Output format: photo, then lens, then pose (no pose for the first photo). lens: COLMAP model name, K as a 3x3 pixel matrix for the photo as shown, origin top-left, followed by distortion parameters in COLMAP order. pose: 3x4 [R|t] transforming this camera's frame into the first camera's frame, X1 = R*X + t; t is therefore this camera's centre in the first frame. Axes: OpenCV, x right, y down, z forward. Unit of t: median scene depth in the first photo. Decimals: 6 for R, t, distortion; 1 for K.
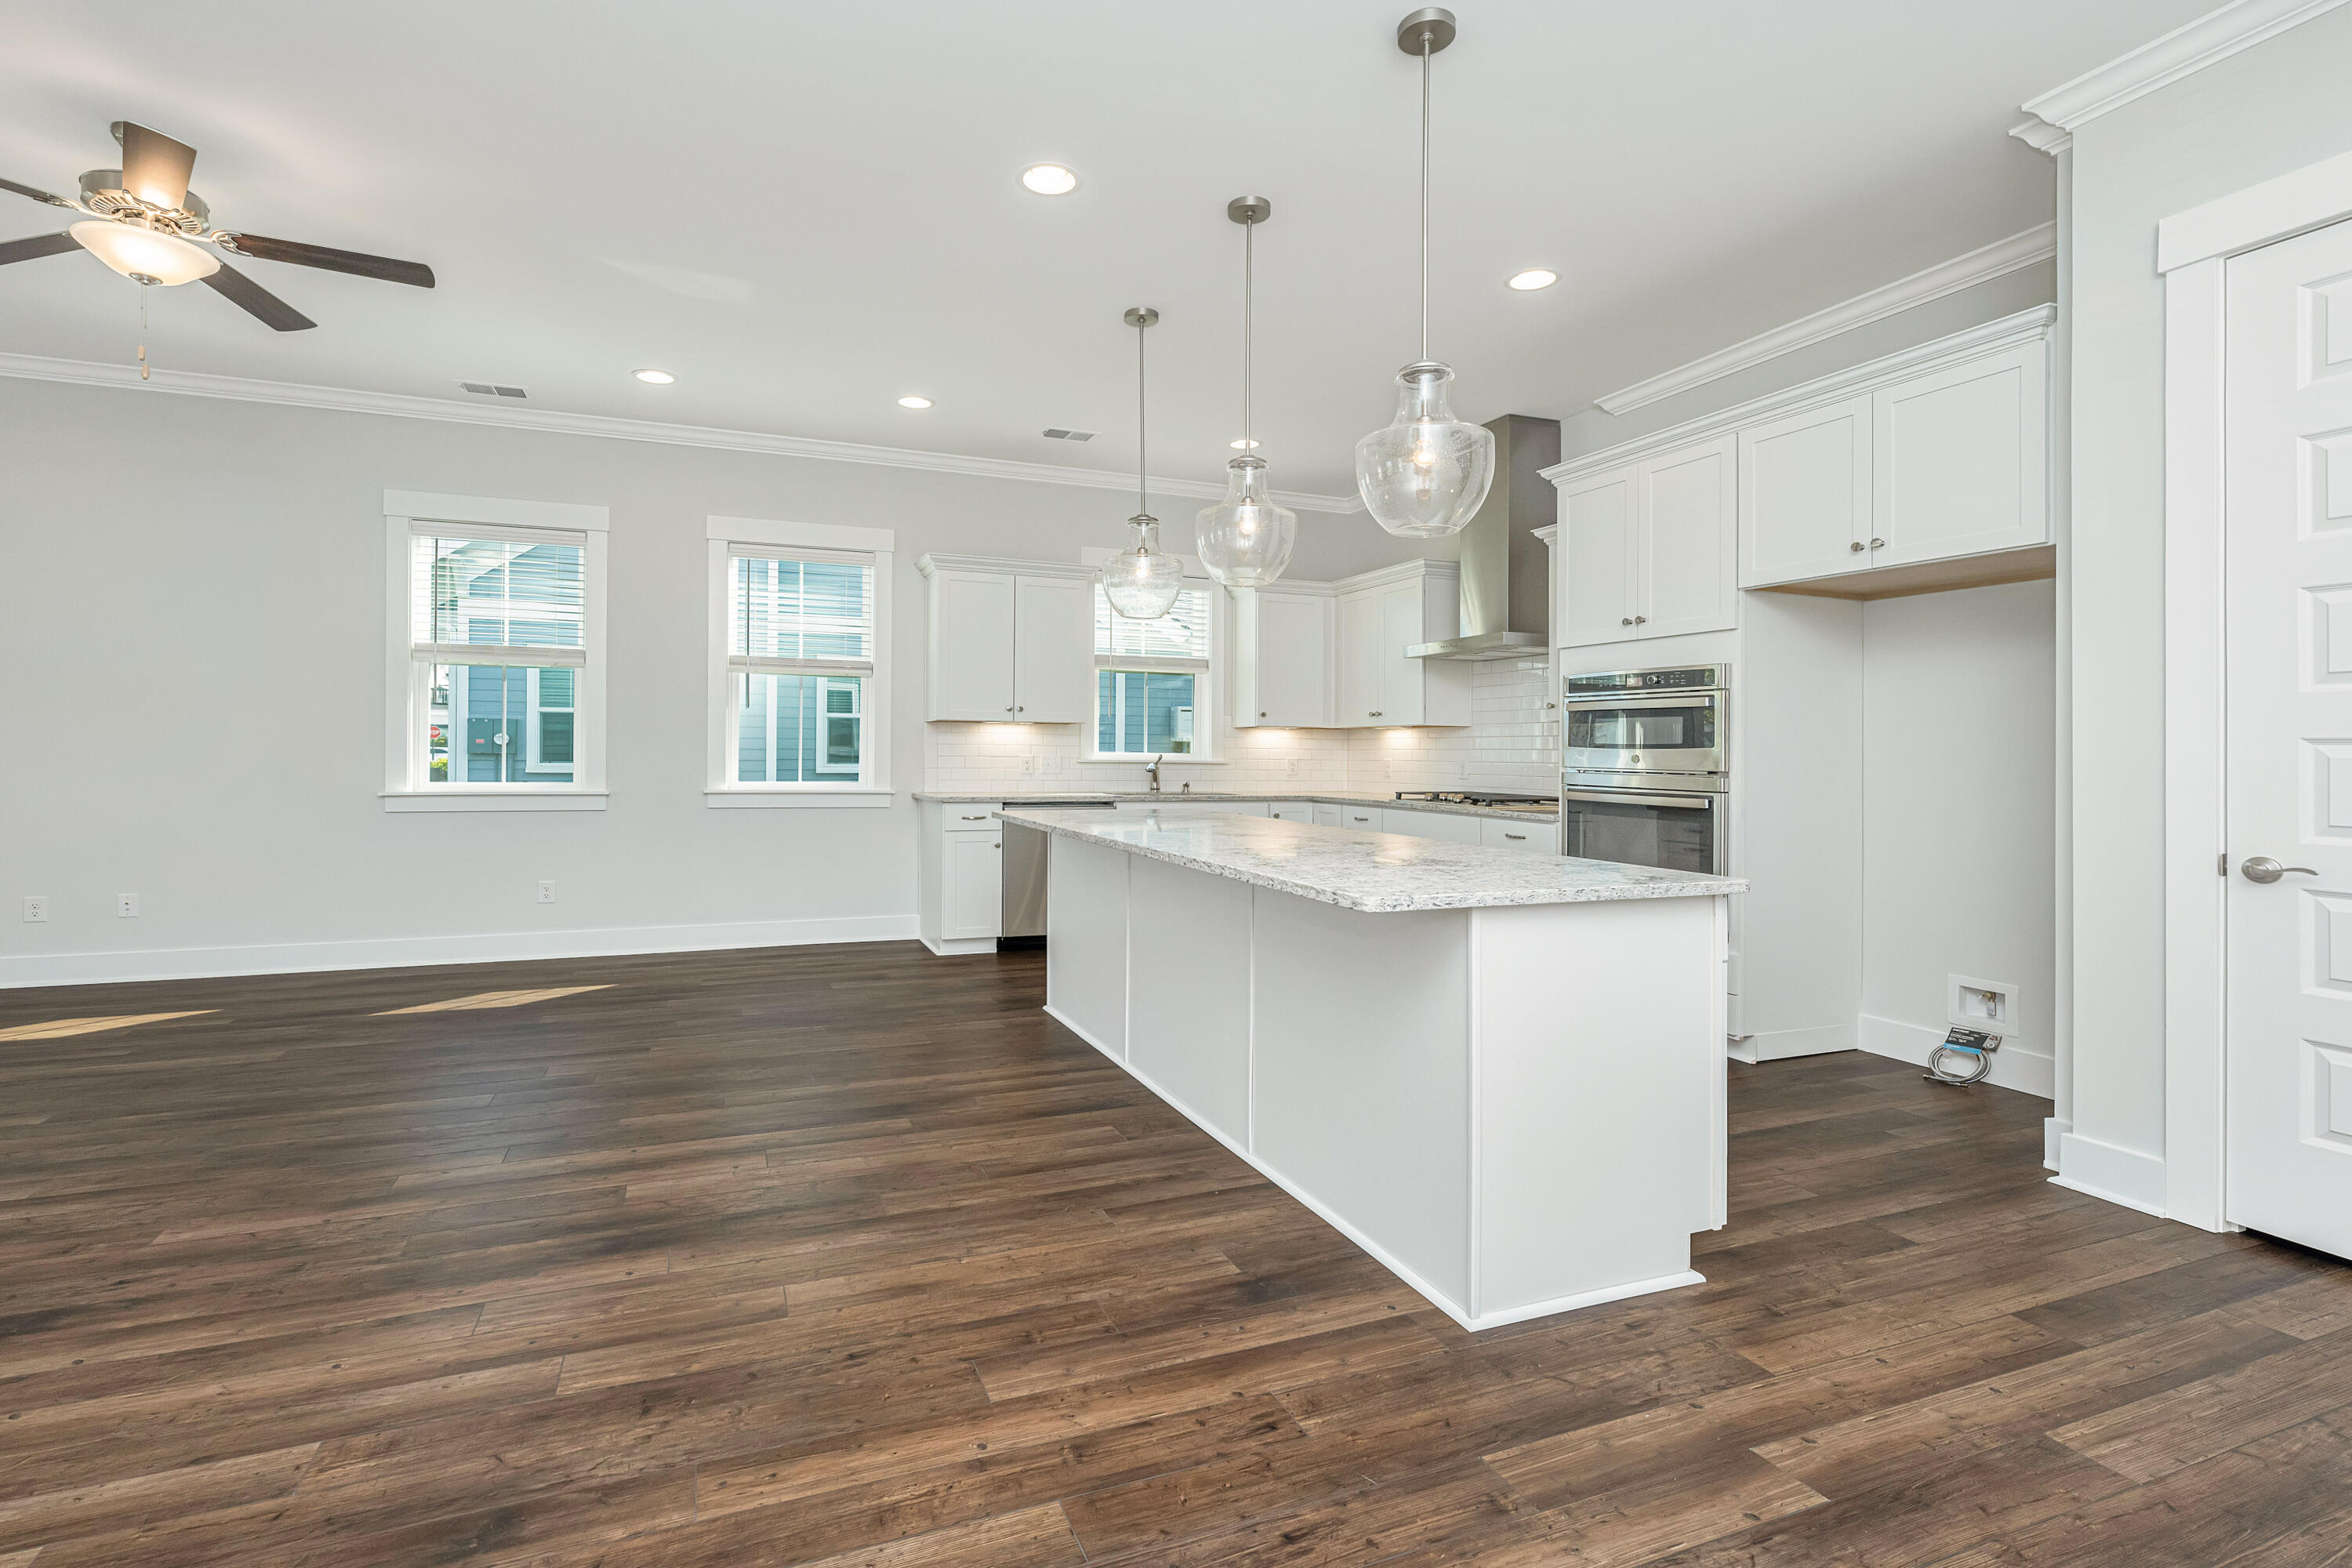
lens RADIAL K [[988.7, 0, 1042.3], [0, 988.7, 789.3], [0, 0, 1]] dist [0.001829, -0.000048]
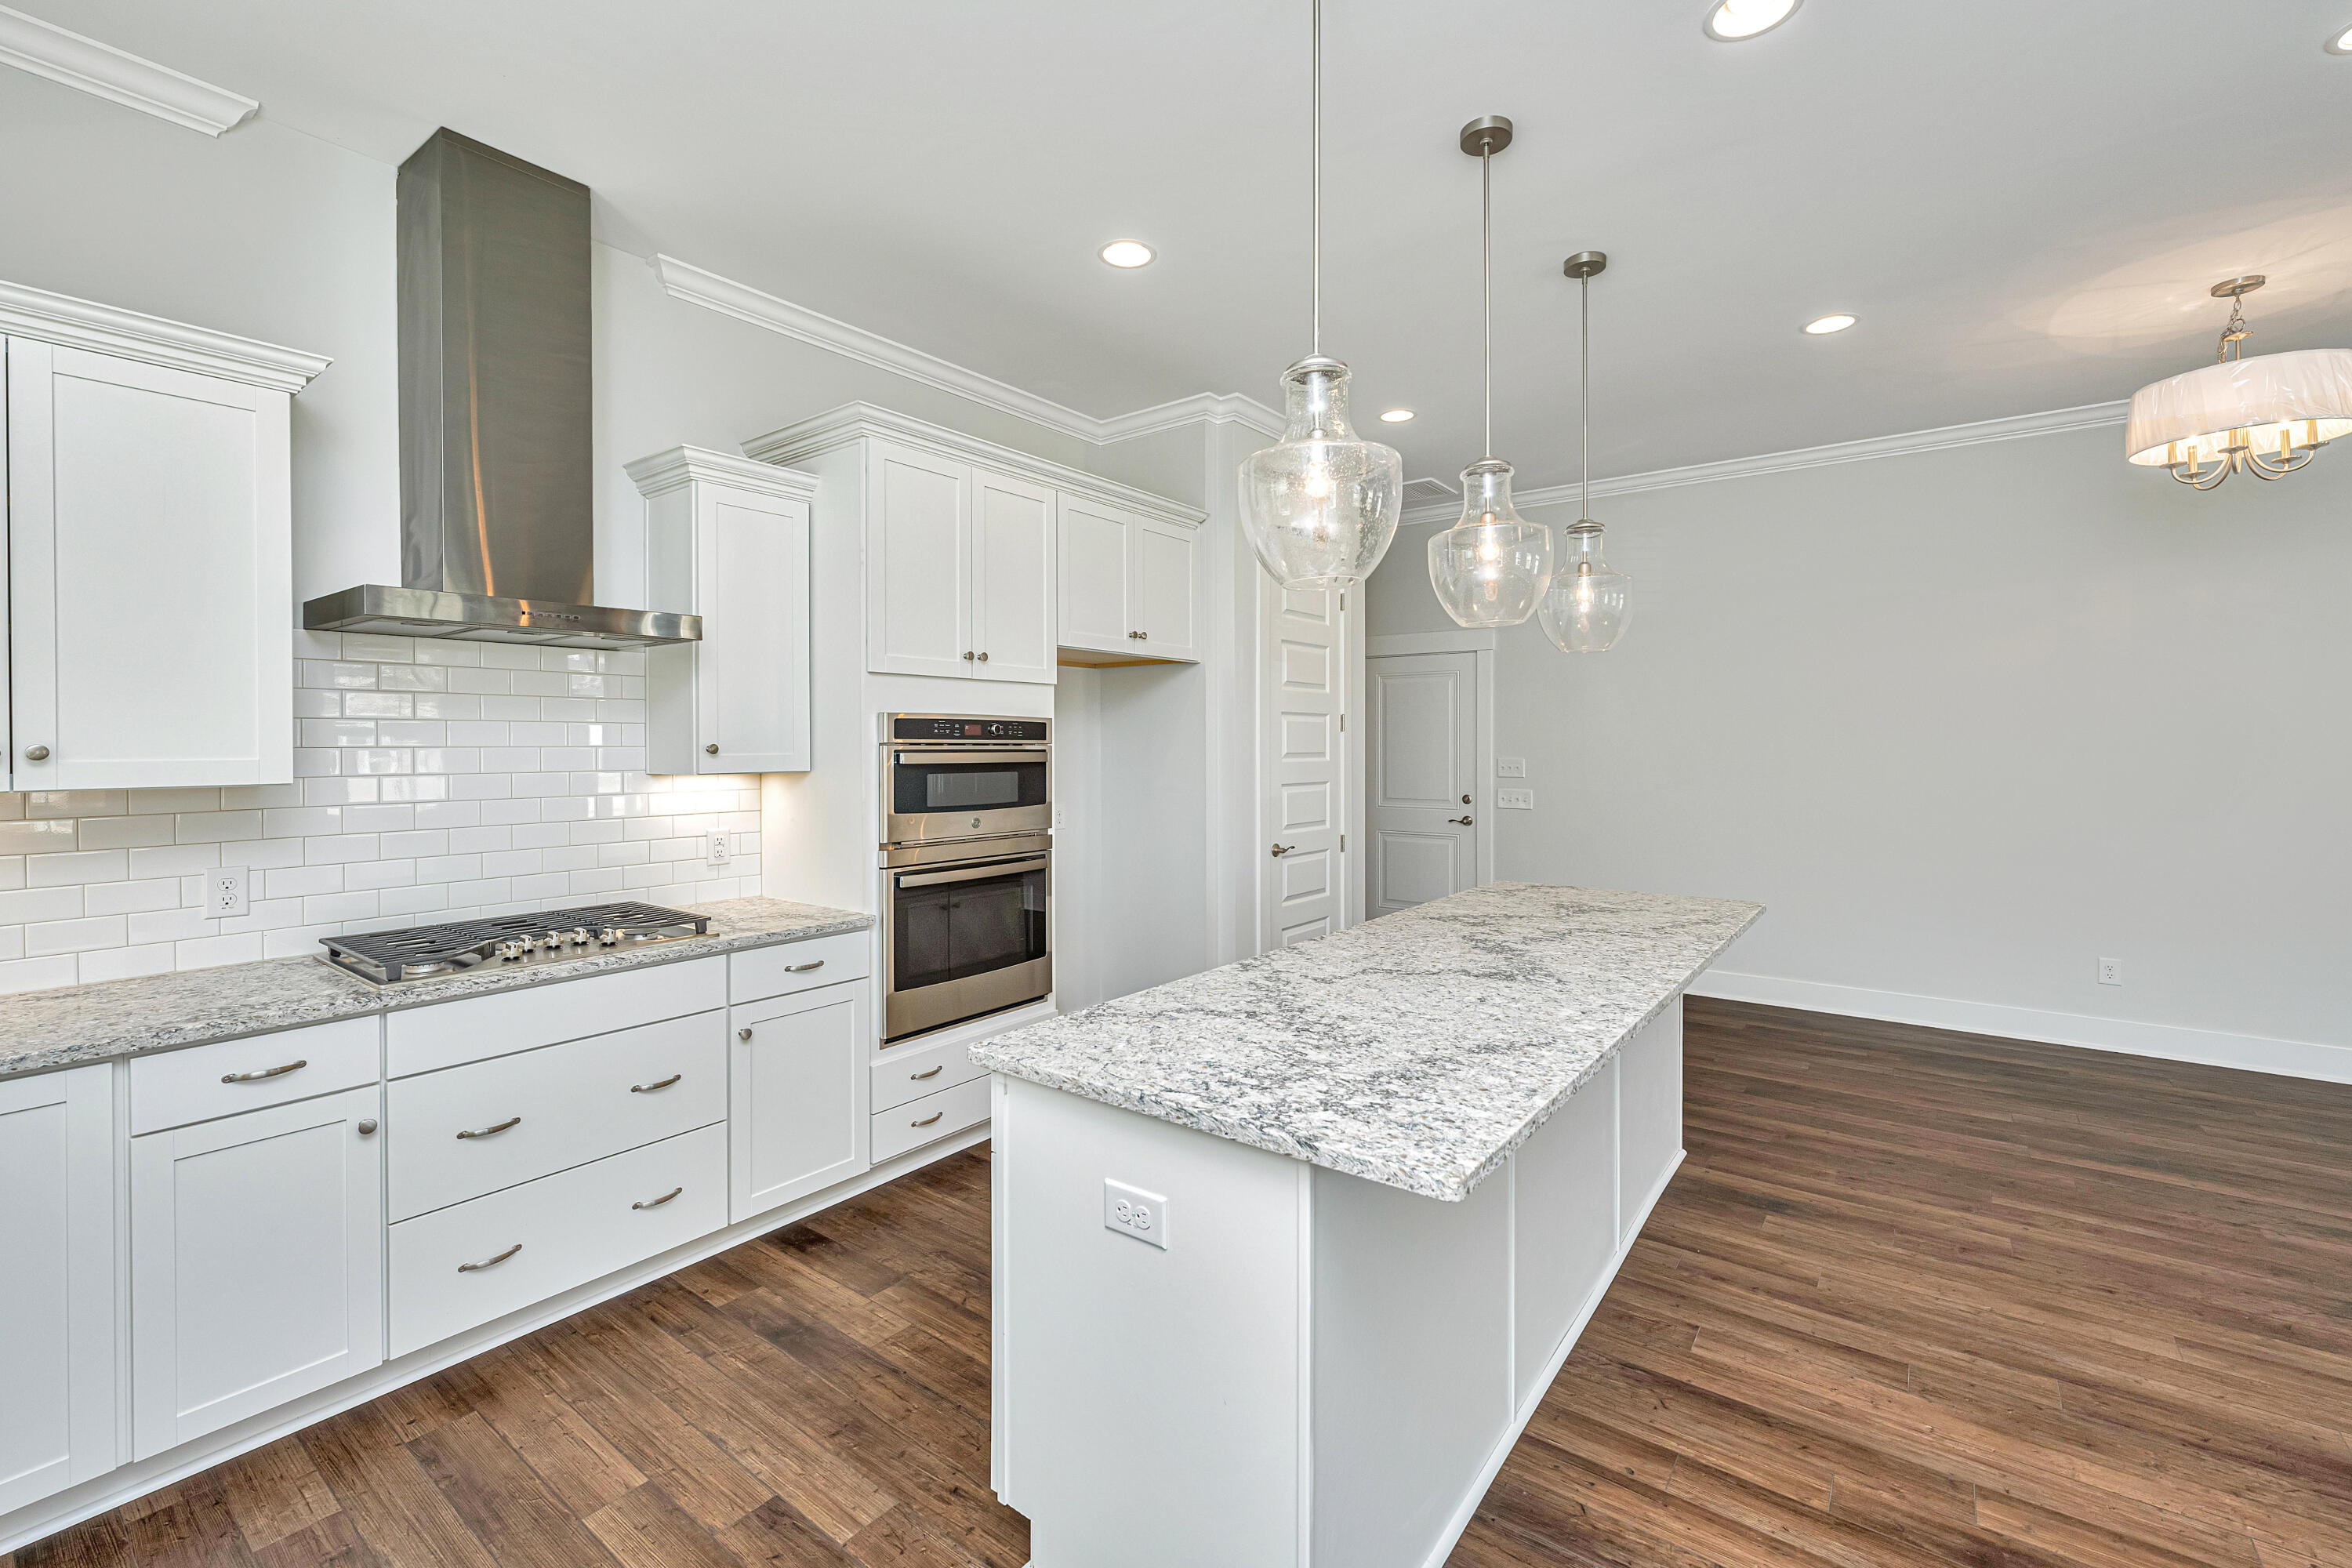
lens RADIAL K [[1016.6, 0, 1271.3], [0, 1016.6, 737.7], [0, 0, 1]] dist [0.000171, 0.000216]
pose [[-0.623181, -0.012207, 0.781982, -0.215802], [0.020982, 0.999257, 0.032320, -0.102245], [-0.781796, 0.036549, -0.622462, 1.084330]]
